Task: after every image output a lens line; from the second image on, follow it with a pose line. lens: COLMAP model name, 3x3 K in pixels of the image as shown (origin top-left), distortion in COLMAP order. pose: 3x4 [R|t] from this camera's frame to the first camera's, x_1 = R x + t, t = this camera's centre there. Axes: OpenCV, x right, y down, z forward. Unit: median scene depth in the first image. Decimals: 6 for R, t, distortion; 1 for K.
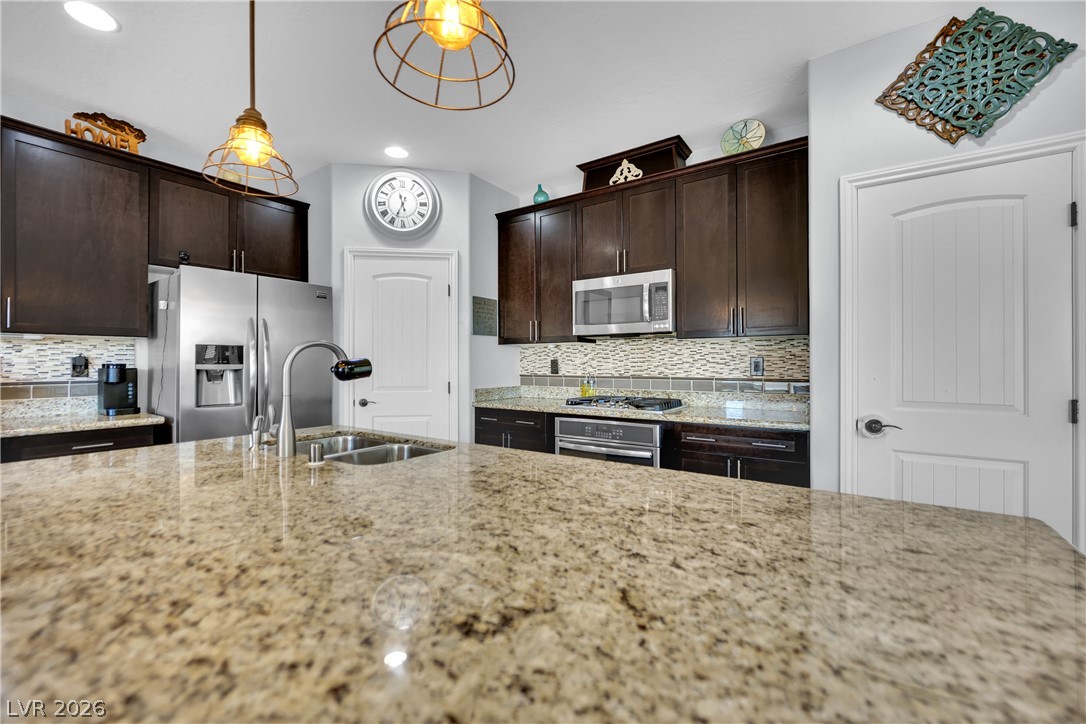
lens RADIAL K [[442.8, 0, 541.4], [0, 442.8, 366.3], [0, 0, 1]] dist [-0.014341, -0.003533]
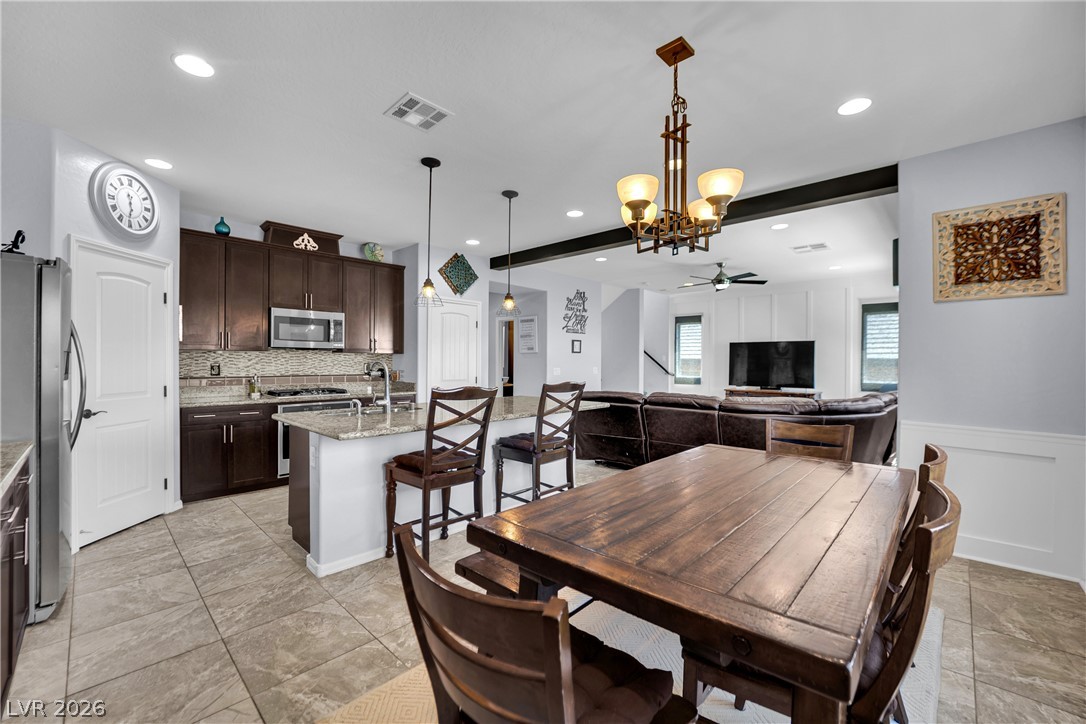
lens RADIAL K [[446.1, 0, 547.8], [0, 446.1, 364.6], [0, 0, 1]] dist [-0.014294, 0.000042]
pose [[0.142311, -0.004766, 0.989810, -1.223676], [-0.001995, 0.999985, 0.005101, -0.023558], [-0.989820, -0.002700, 0.142300, -0.050797]]
